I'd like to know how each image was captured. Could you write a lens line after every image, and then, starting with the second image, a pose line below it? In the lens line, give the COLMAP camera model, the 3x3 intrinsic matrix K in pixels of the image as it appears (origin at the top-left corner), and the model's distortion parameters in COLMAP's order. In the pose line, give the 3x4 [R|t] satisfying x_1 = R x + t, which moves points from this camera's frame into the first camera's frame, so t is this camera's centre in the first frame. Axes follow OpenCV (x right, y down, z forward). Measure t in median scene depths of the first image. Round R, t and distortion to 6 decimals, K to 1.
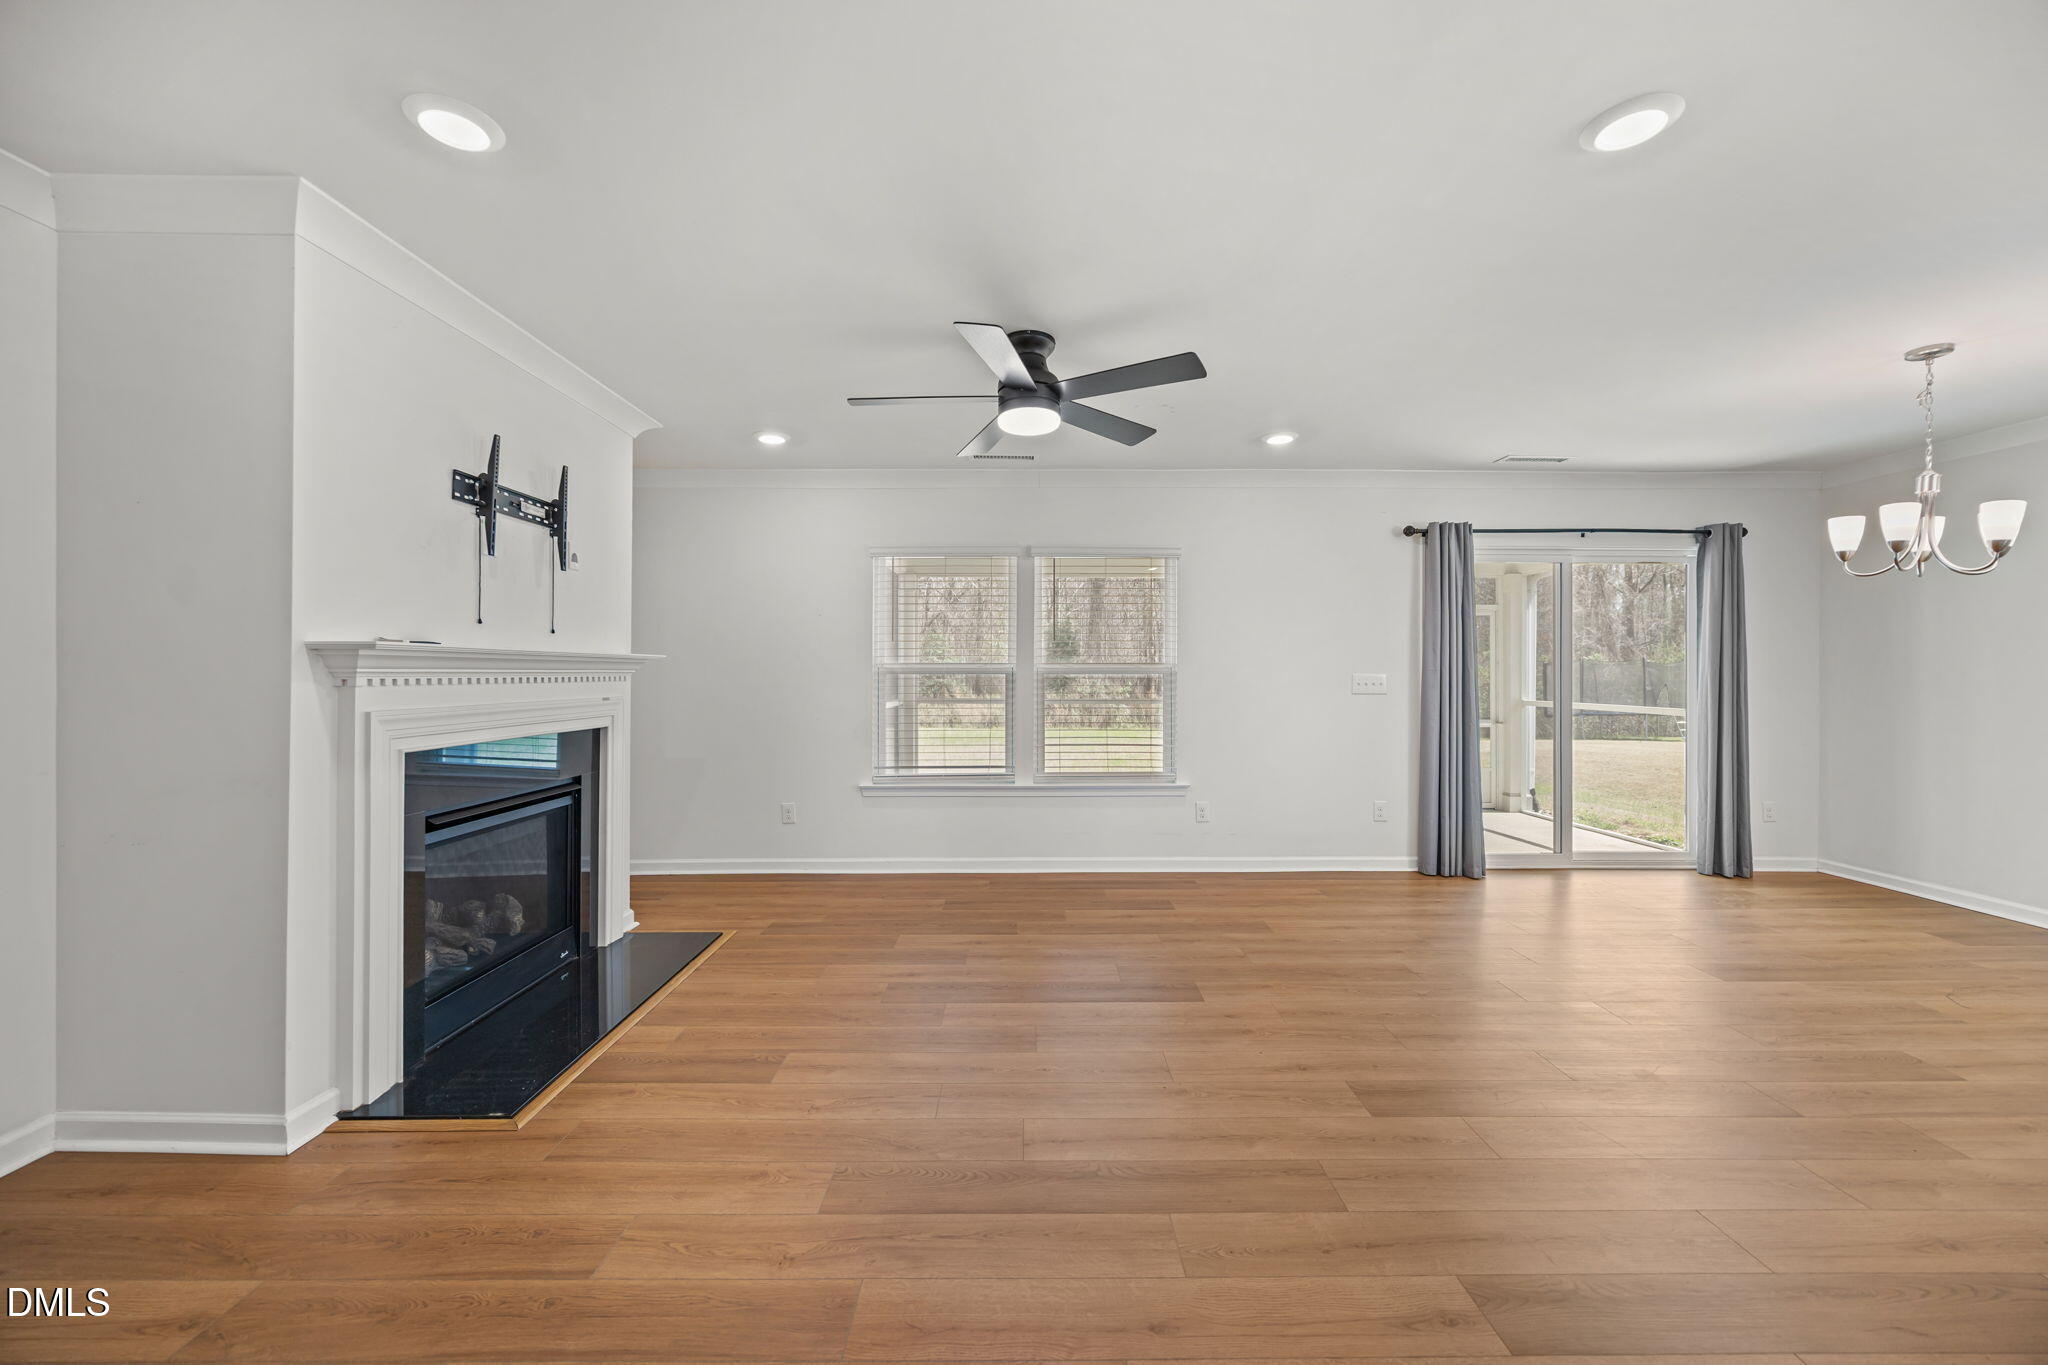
lens RADIAL K [[780.0, 0, 1030.0], [0, 780.0, 671.3], [0, 0, 1]] dist [-0.002547, -0.000511]
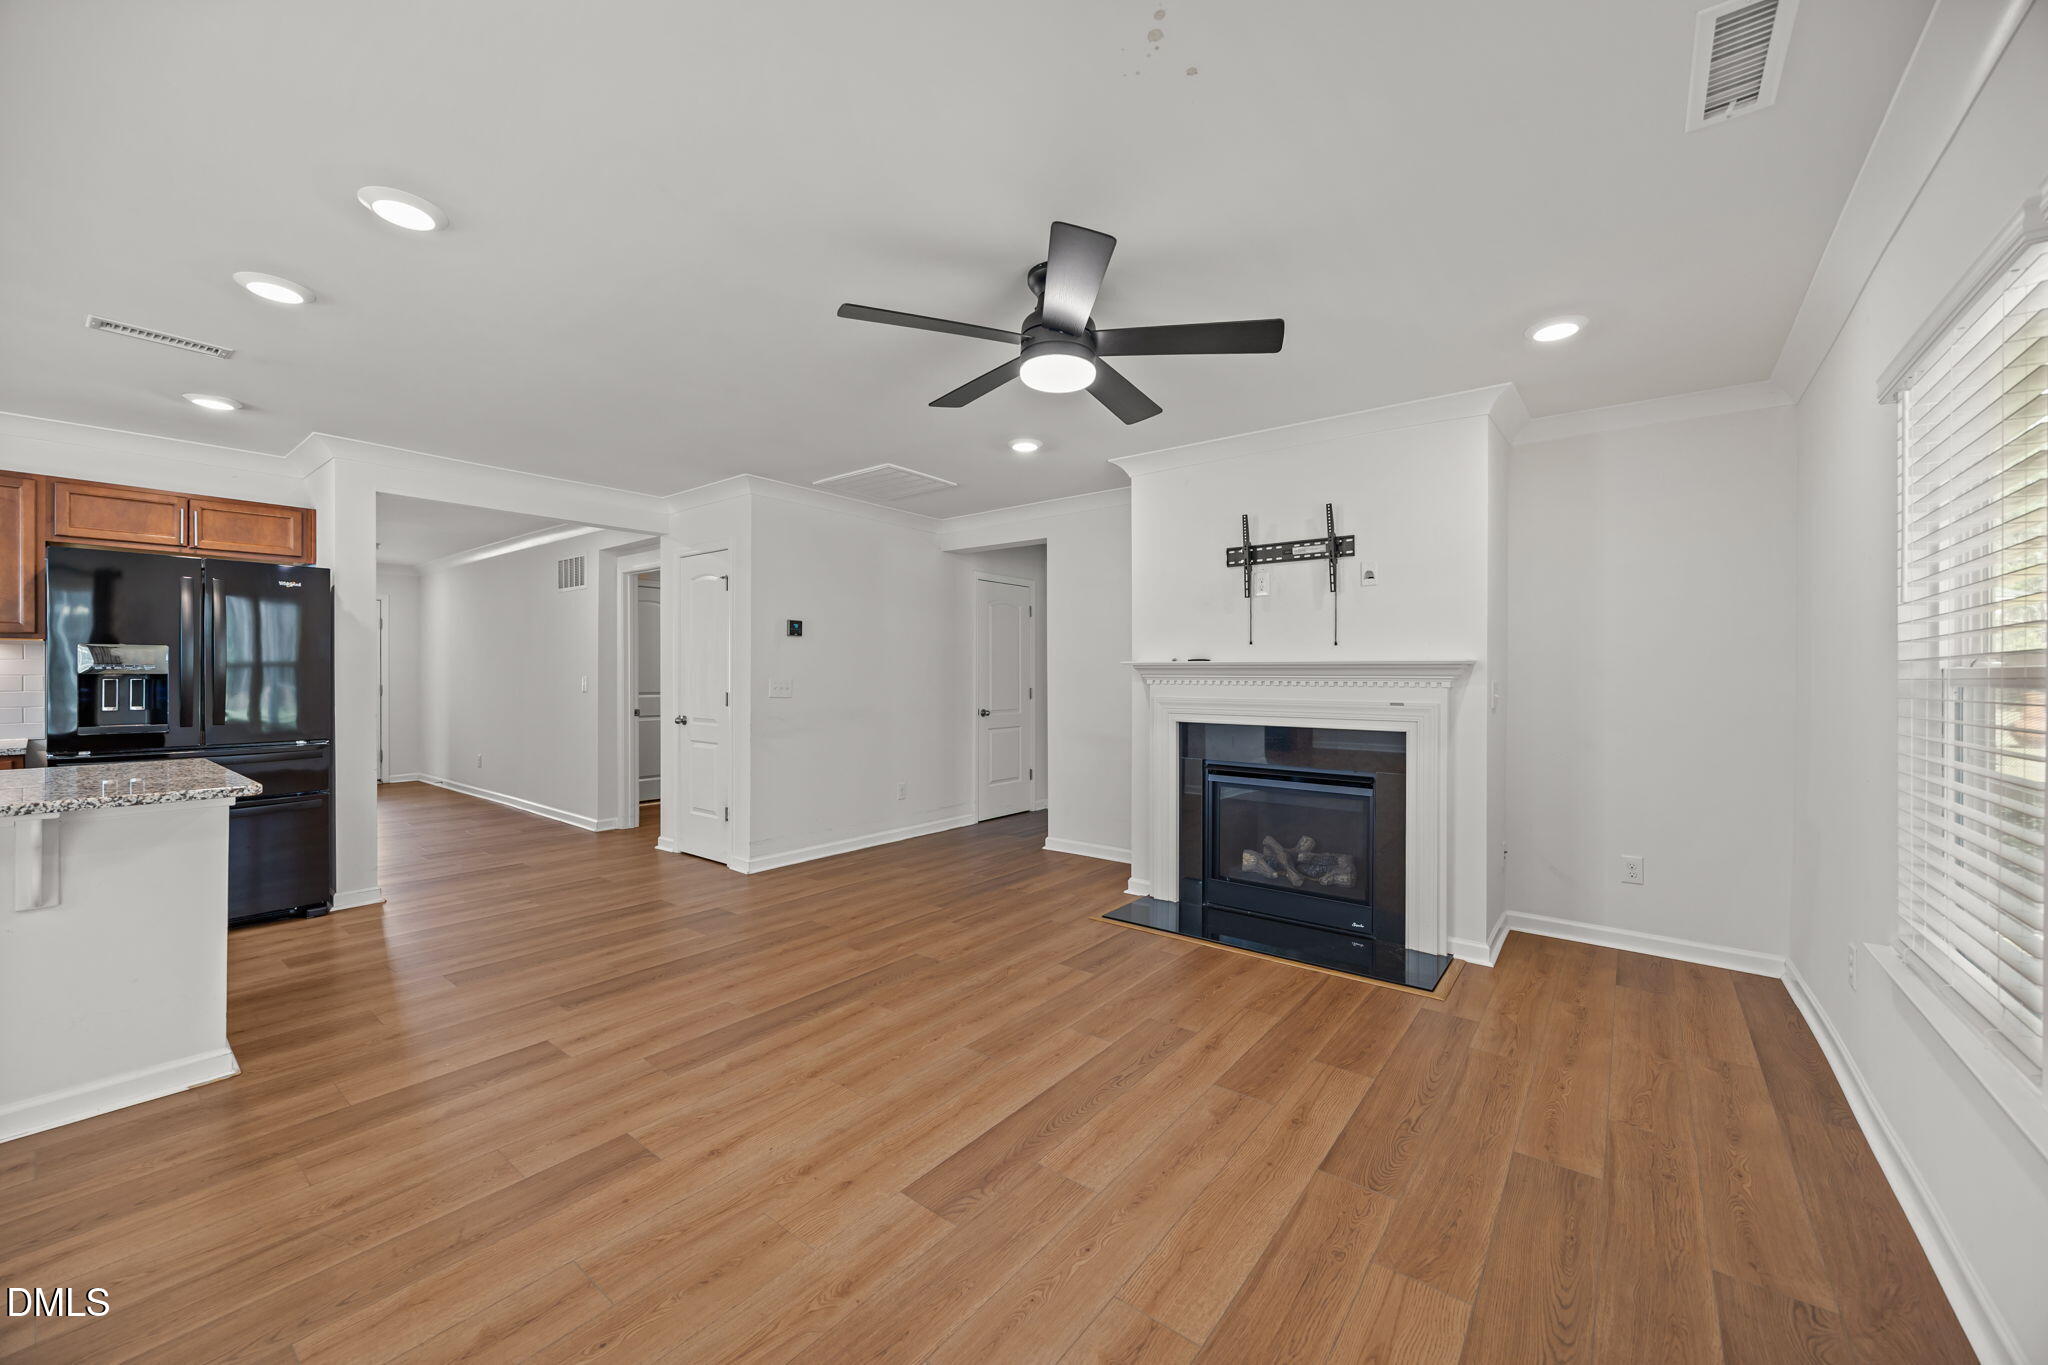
lens RADIAL K [[780.0, 0, 1028.1], [0, 780.0, 673.1], [0, 0, 1]] dist [-0.002547, -0.000511]
pose [[-0.619364, -0.005770, -0.785083, 0.637984], [-0.003819, 0.999983, -0.004337, 0.000843], [0.785095, 0.000312, -0.619376, 1.420447]]
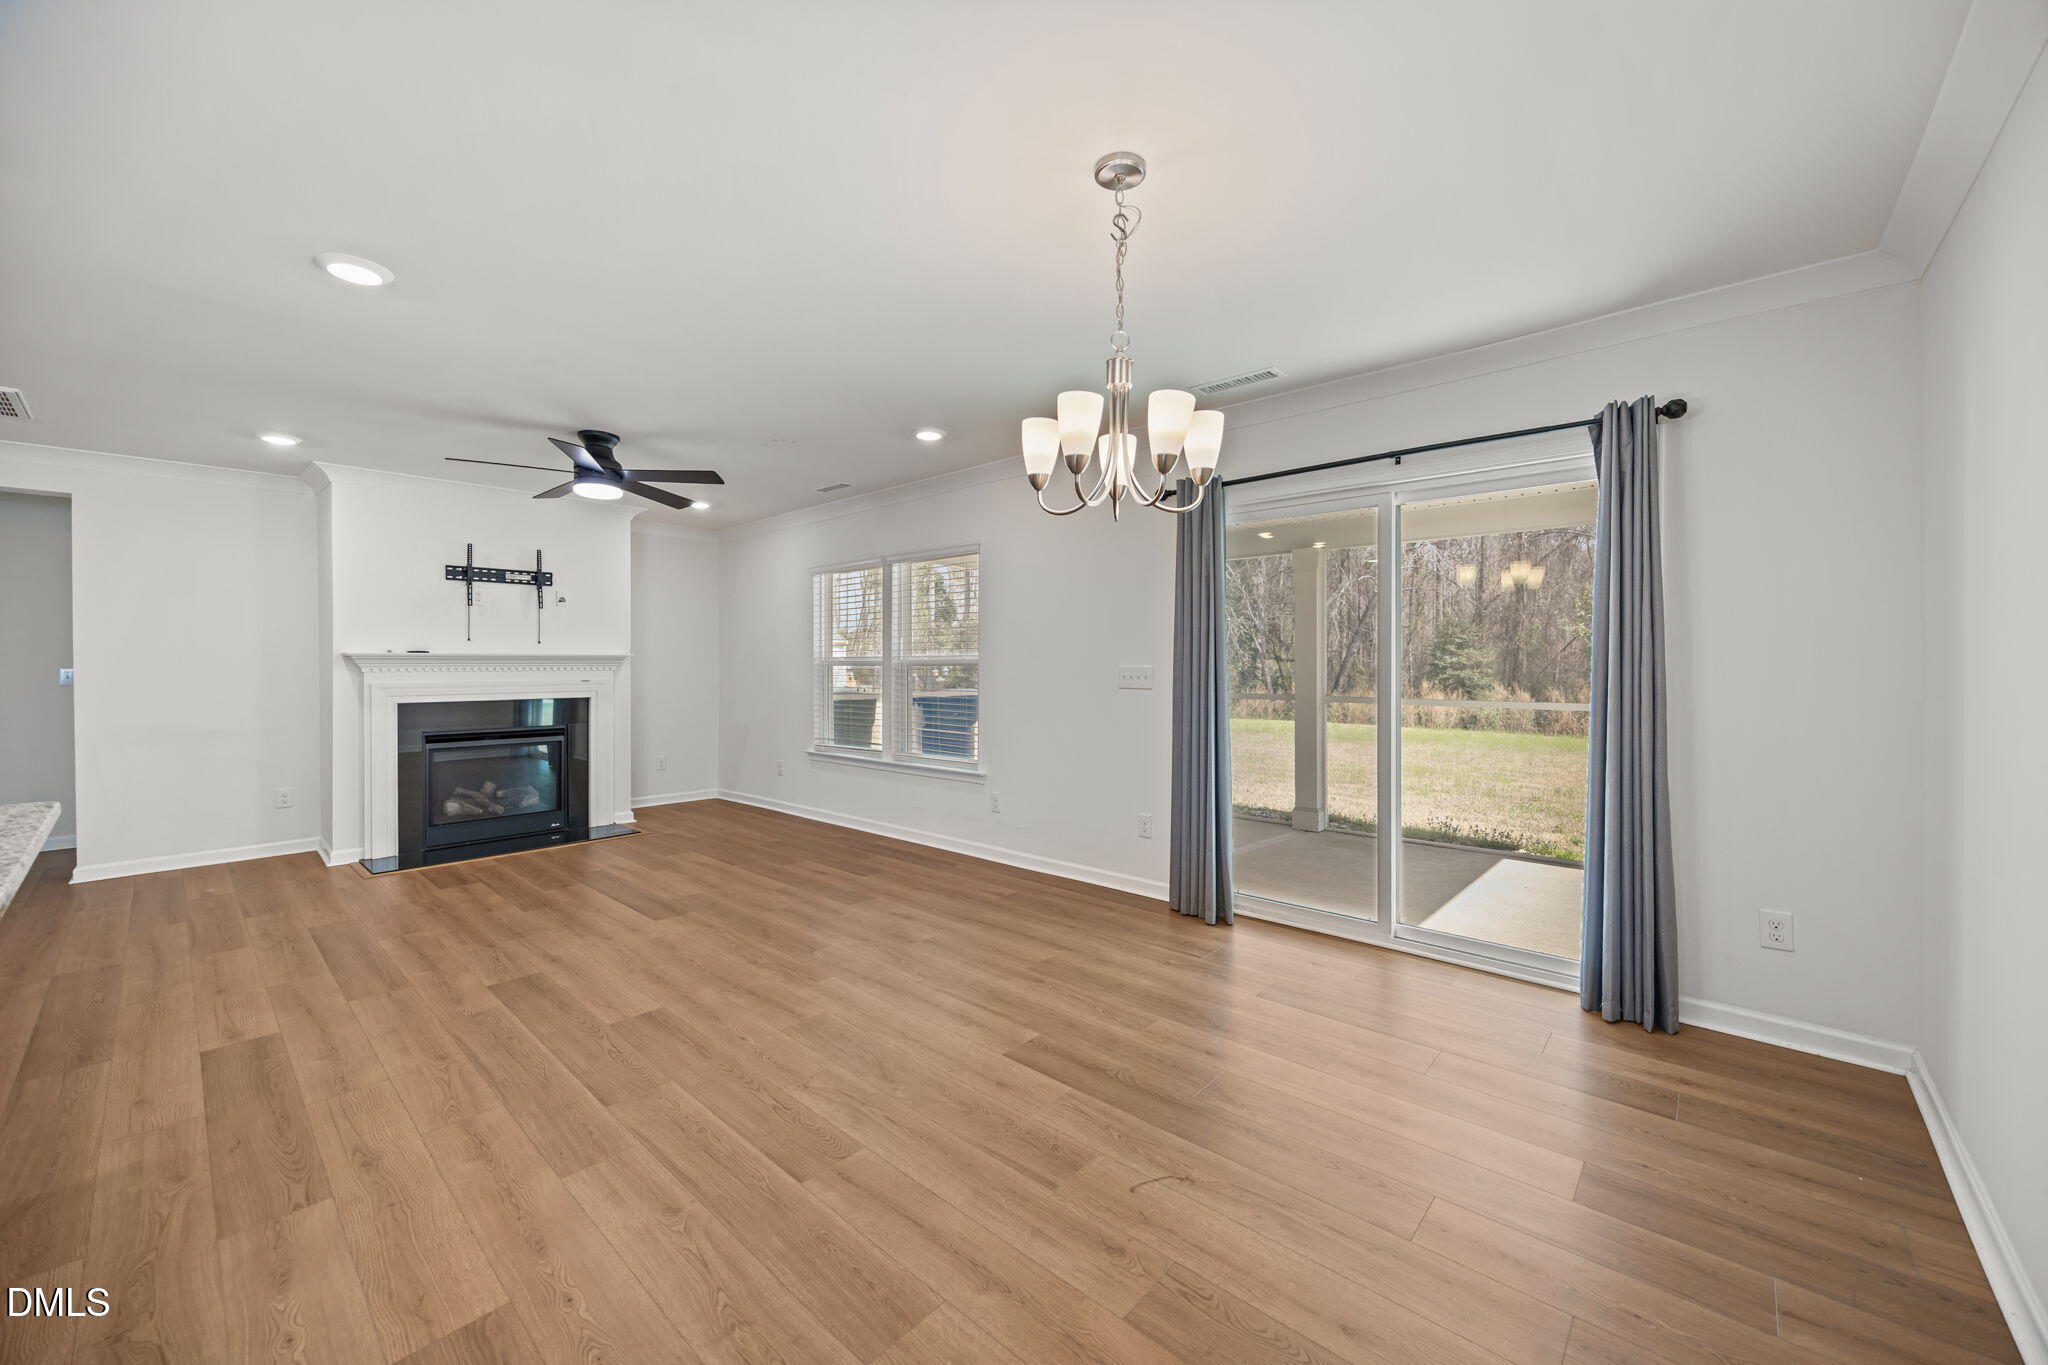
lens RADIAL K [[780.0, 0, 1031.9], [0, 780.0, 665.0], [0, 0, 1]] dist [-0.002547, -0.000511]
pose [[0.741028, -0.001413, -0.671473, 1.489793], [0.003993, 0.999989, 0.002303, 0.000747], [0.671463, -0.004388, 0.741025, 0.447318]]
